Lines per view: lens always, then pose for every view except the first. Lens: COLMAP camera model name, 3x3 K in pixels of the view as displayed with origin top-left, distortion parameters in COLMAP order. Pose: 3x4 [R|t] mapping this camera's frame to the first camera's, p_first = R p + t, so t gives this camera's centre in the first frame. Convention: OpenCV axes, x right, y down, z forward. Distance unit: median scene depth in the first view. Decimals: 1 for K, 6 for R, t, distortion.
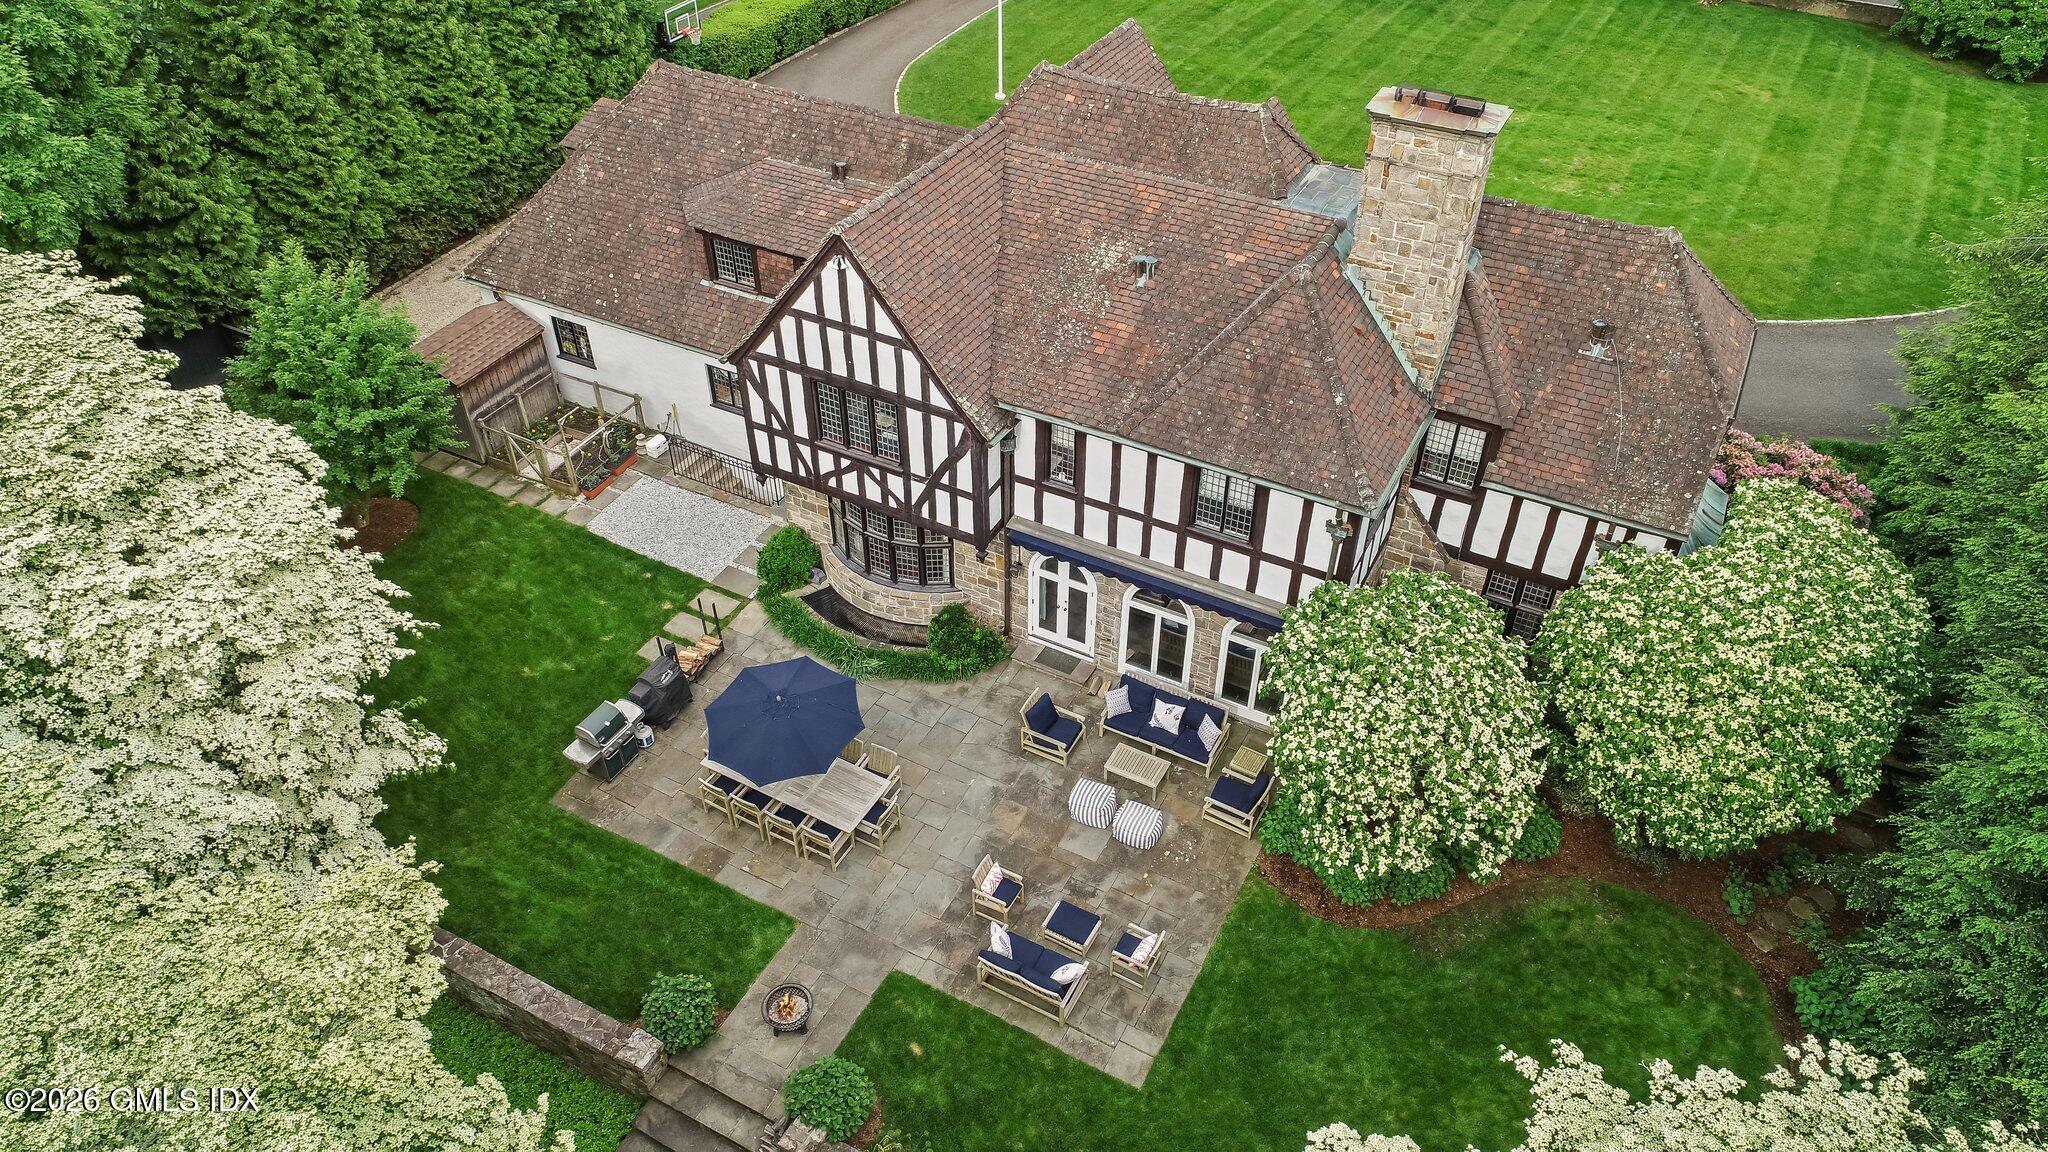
lens RADIAL K [[1428.8, 0, 1024.0], [0, 1428.8, 576.0], [0, 0, 1]] dist [0.006306, -0.000659]
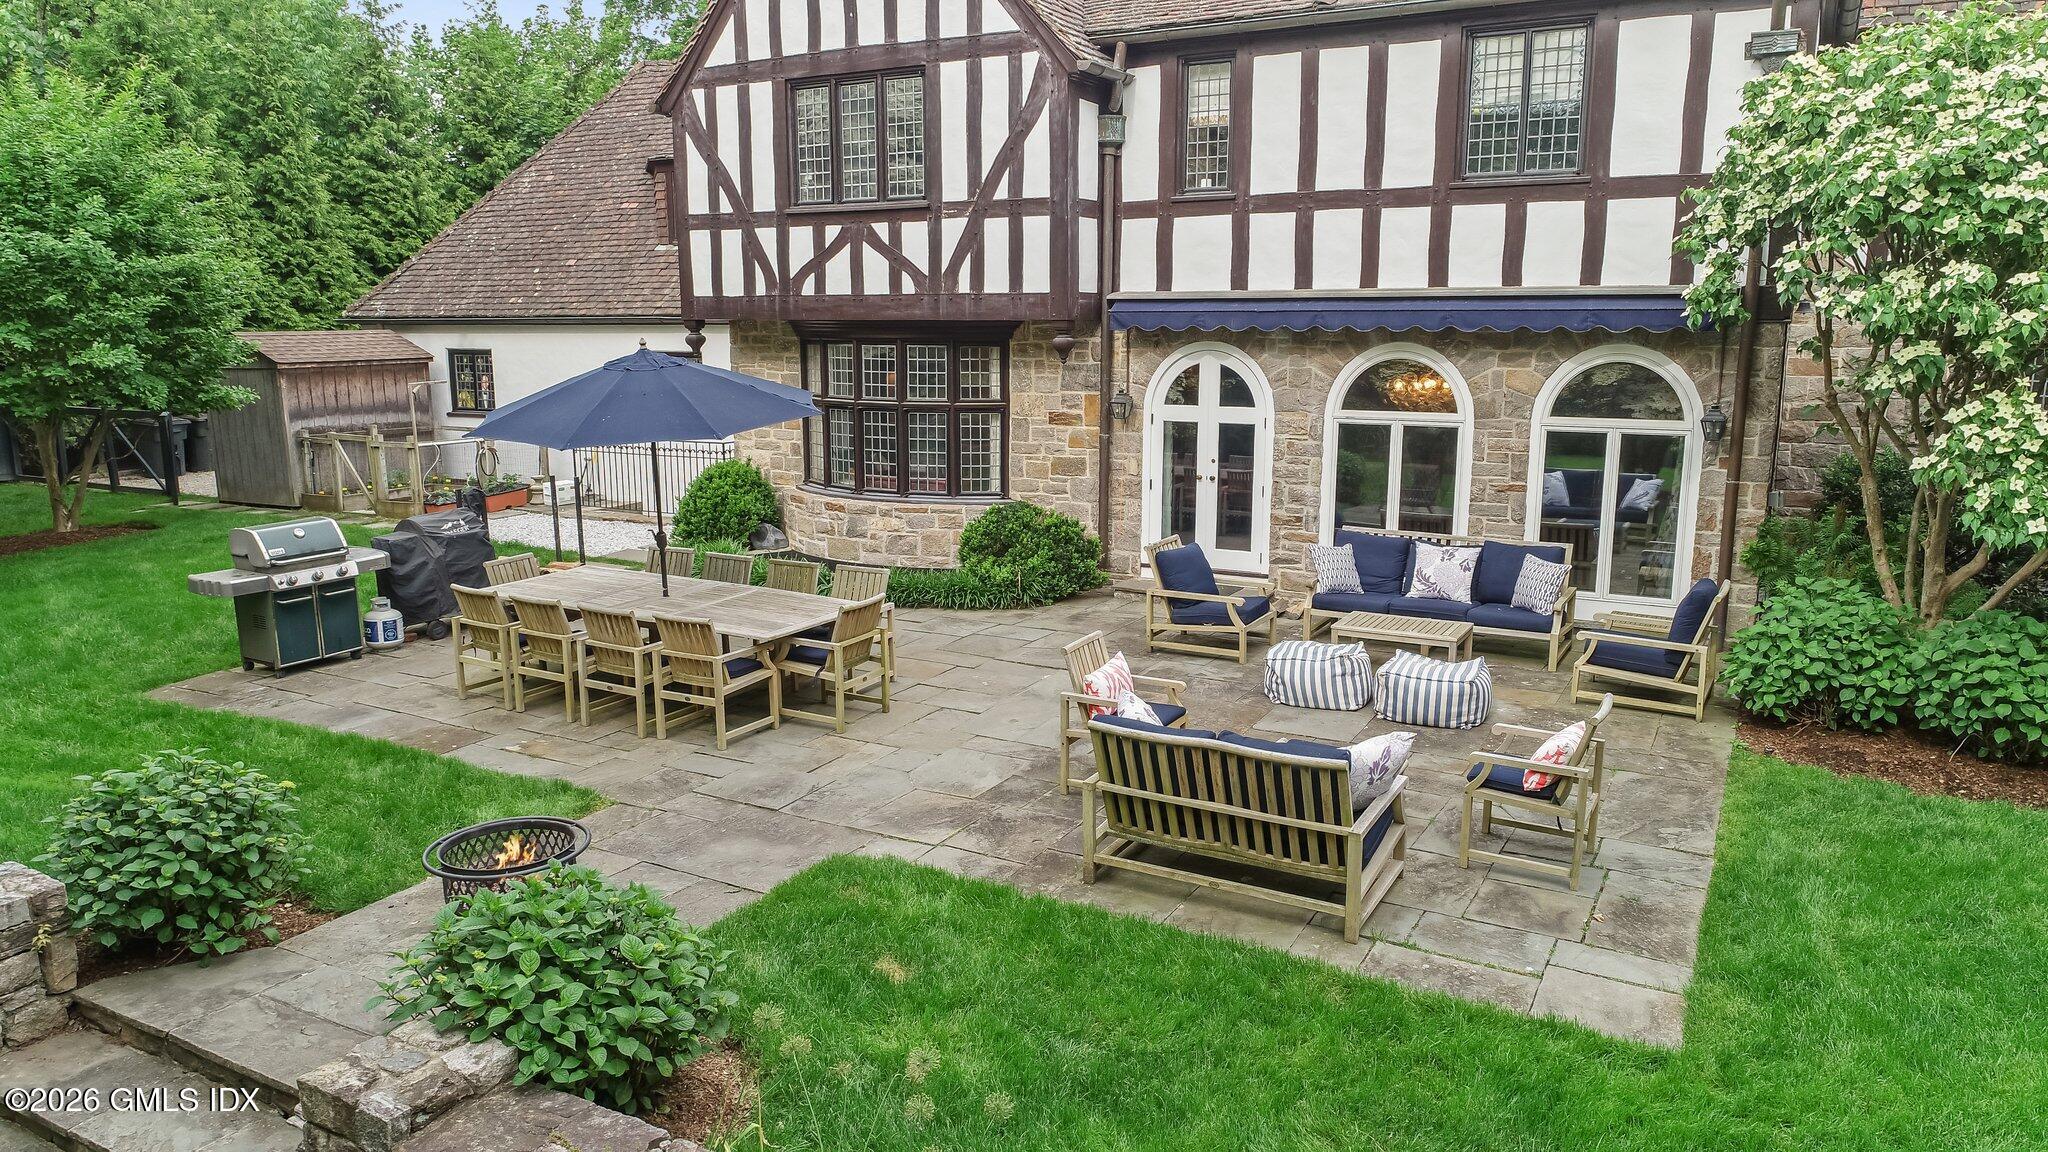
lens RADIAL K [[1392.8, 0, 1024.0], [0, 1392.8, 576.0], [0, 0, 1]] dist [-0.005050, 0.000031]
pose [[0.999824, 0.003297, -0.018463, -0.035344], [-0.012123, 0.864748, -0.502060, 0.343849], [0.014310, 0.502195, 0.864636, 0.590189]]
